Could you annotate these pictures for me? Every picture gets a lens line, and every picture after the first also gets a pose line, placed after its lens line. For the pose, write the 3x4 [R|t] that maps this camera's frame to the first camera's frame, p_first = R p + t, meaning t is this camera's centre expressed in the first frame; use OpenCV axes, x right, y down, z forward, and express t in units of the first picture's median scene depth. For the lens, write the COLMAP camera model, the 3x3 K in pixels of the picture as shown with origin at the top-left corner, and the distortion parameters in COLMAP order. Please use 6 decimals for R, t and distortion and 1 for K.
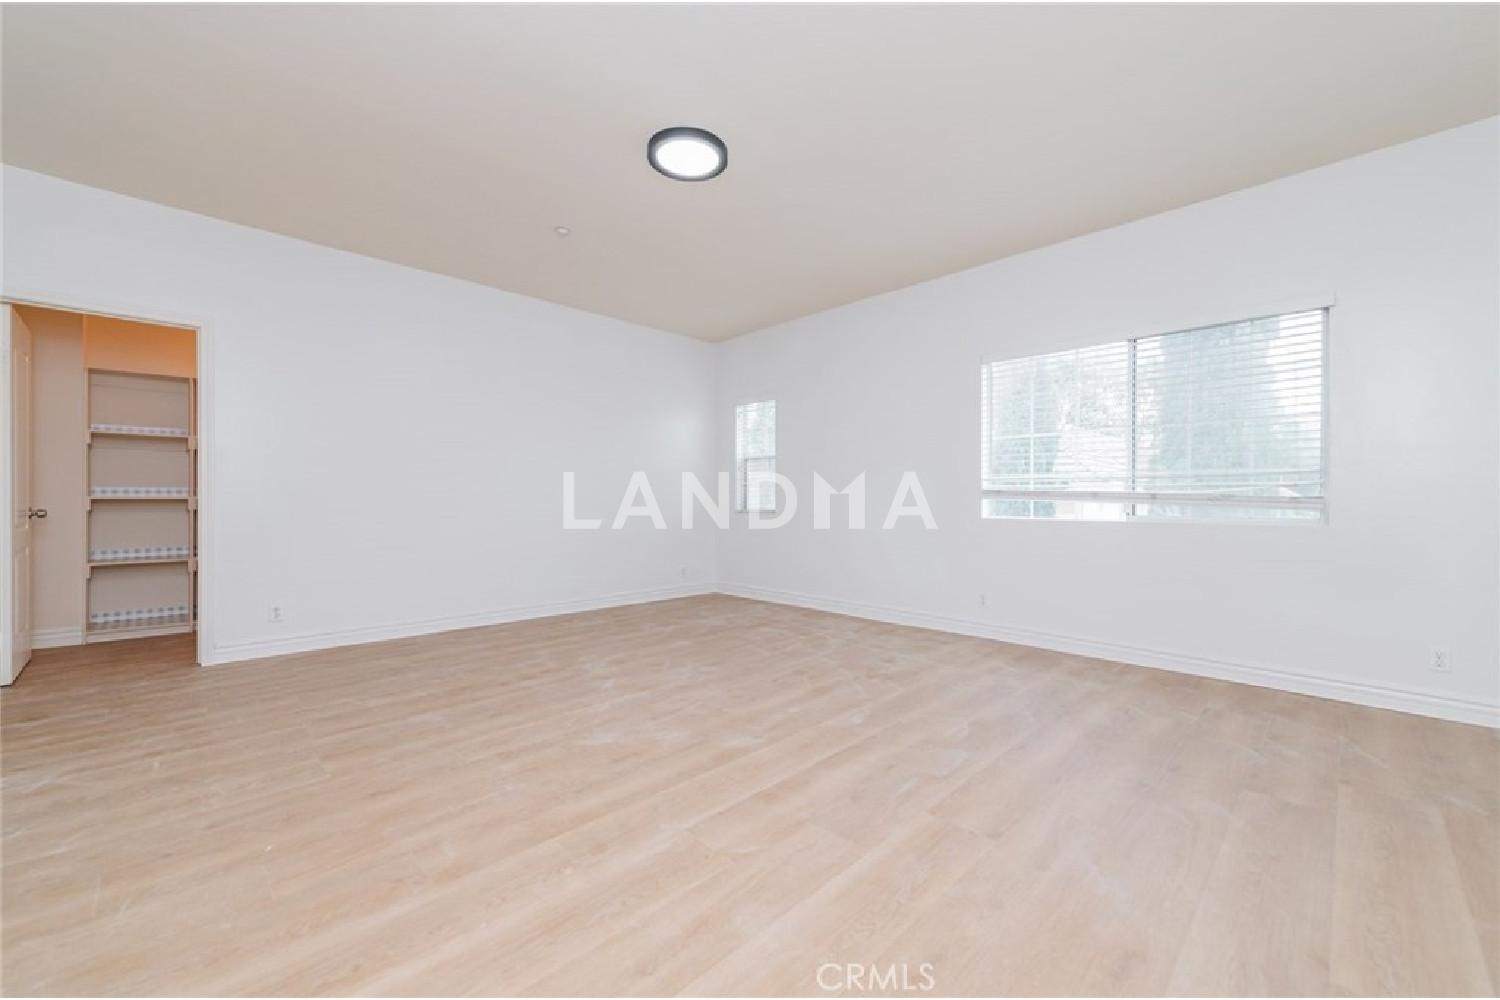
lens RADIAL K [[589.8, 0, 754.3], [0, 589.8, 499.6], [0, 0, 1]] dist [0.003720, -0.001521]
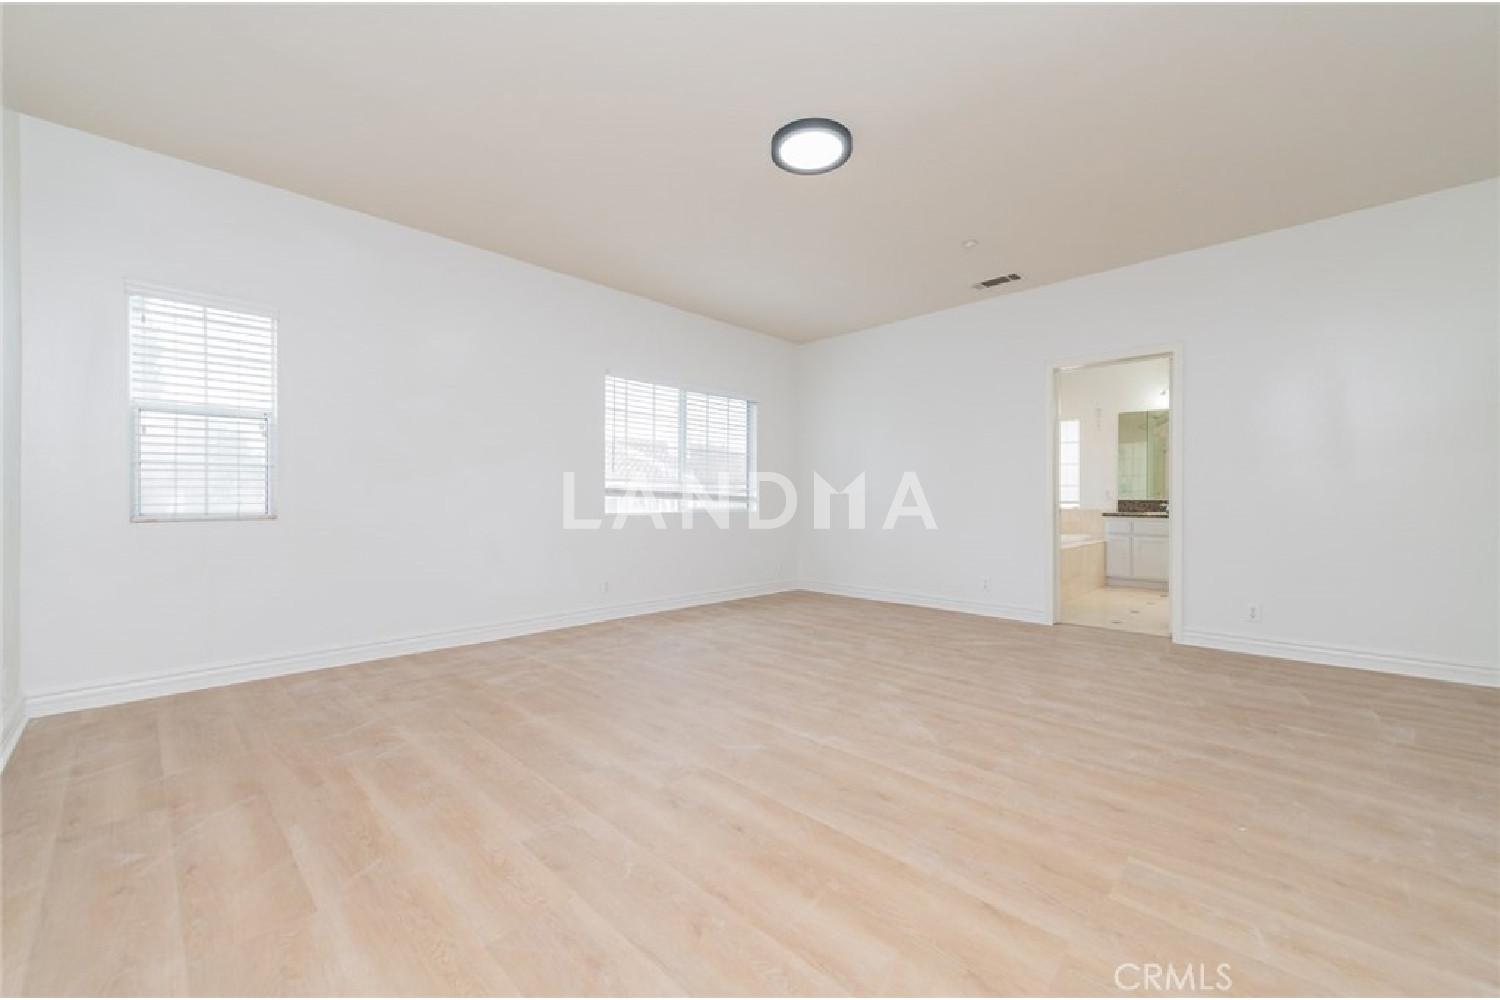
lens RADIAL K [[589.8, 0, 754.0], [0, 589.8, 495.7], [0, 0, 1]] dist [0.003720, -0.001521]
pose [[-0.007742, -0.001348, 0.999969, -1.184136], [0.002310, 0.999996, 0.001366, -0.005410], [-0.999967, 0.002321, -0.007739, 1.191240]]
